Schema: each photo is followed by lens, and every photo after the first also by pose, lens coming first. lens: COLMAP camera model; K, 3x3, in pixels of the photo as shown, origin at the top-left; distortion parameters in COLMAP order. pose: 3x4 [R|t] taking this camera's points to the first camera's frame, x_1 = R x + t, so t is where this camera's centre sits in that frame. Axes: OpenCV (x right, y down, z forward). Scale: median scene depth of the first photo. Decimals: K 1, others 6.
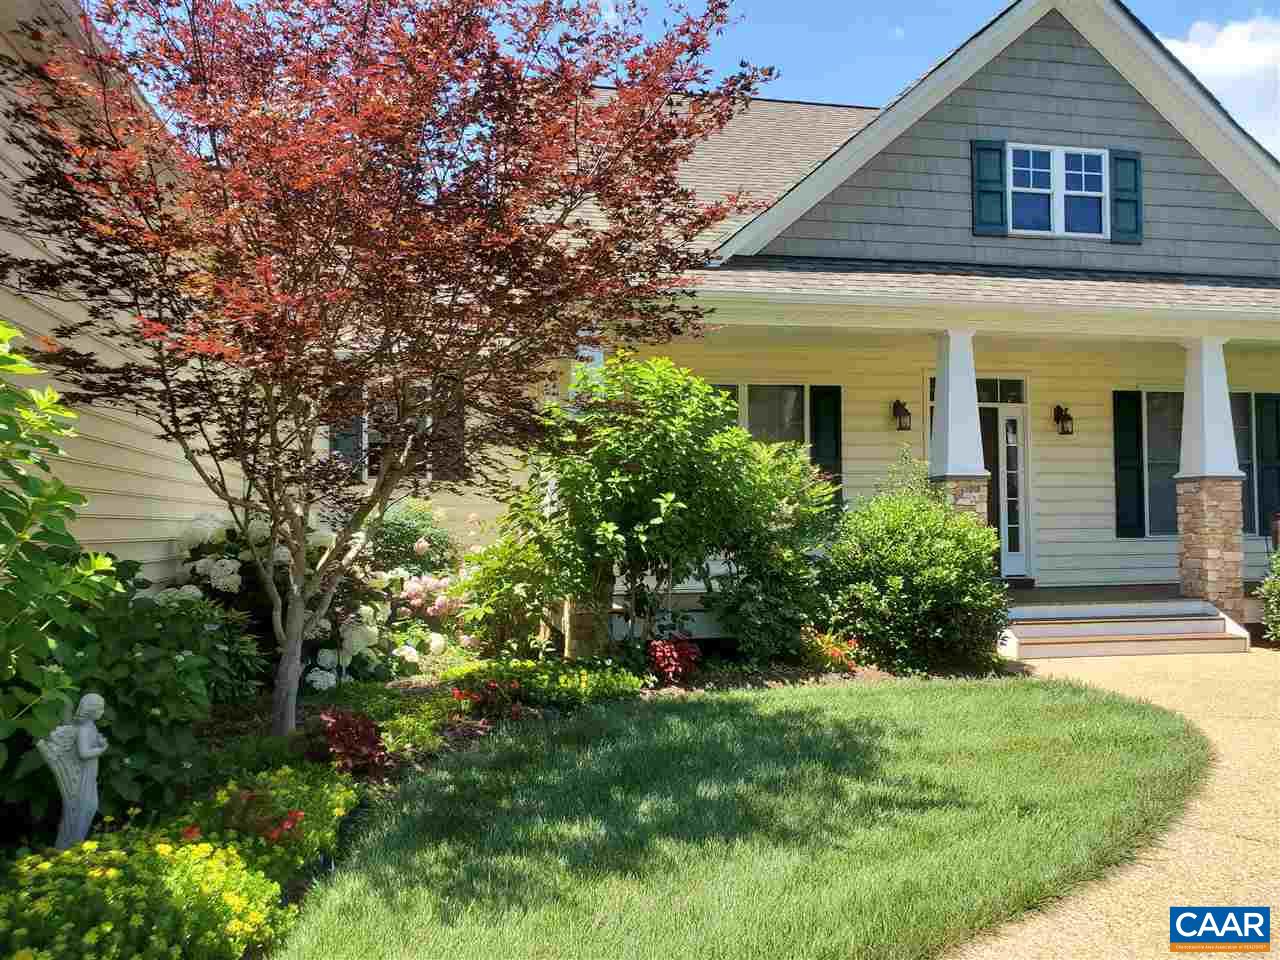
lens RADIAL K [[993.4, 0, 640.6], [0, 993.4, 475.7], [0, 0, 1]] dist [0.012582, -0.002989]
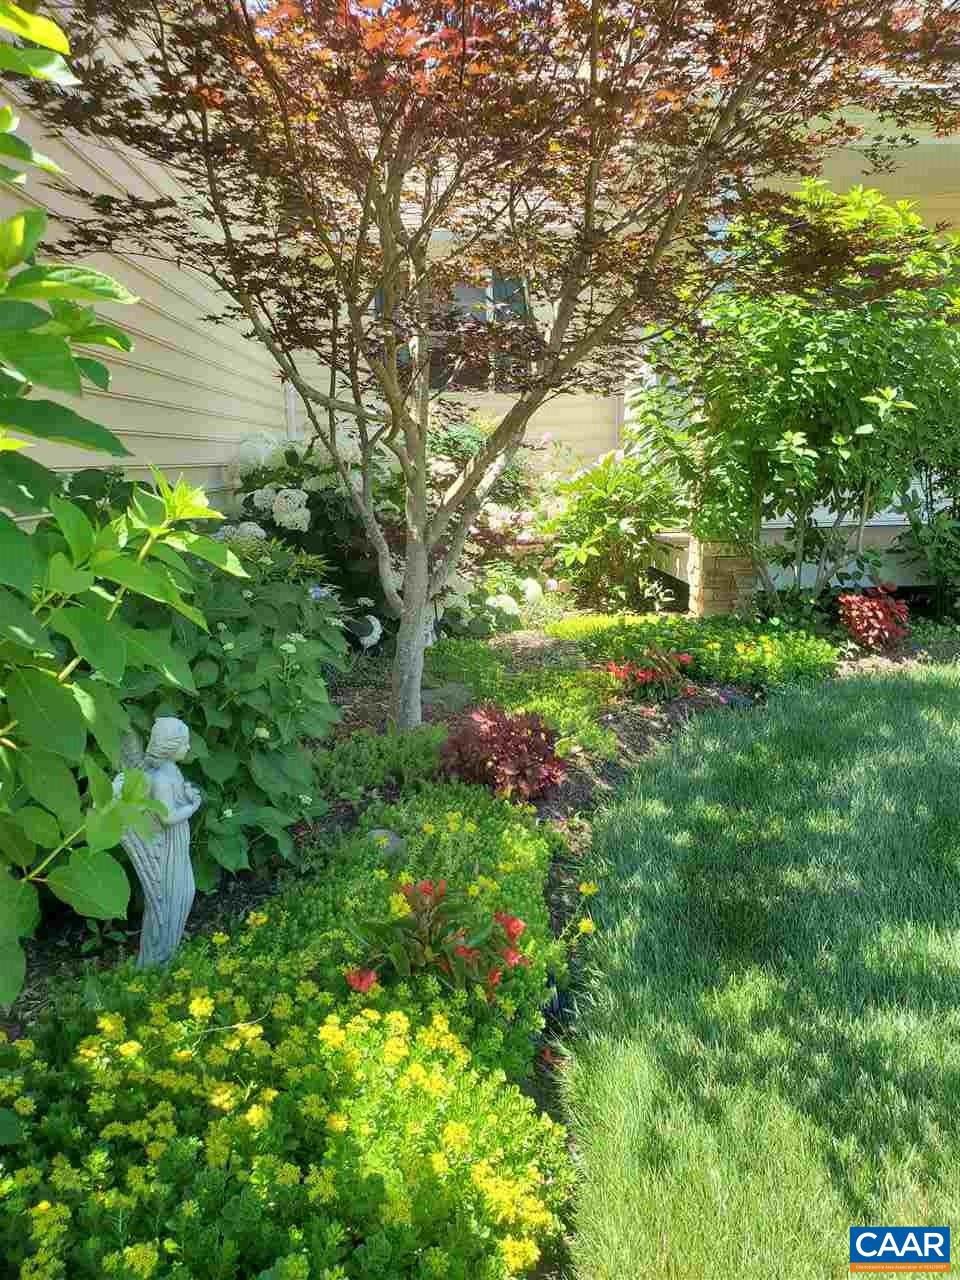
lens RADIAL K [[993.4, 0, 480.0], [0, 993.4, 640.0], [0, 0, 1]] dist [0.012582, -0.002989]
pose [[0.986436, 0.016021, -0.163363, -0.121457], [0.022827, 0.972166, 0.233178, 0.017406], [0.162552, -0.233745, 0.958614, 0.211956]]
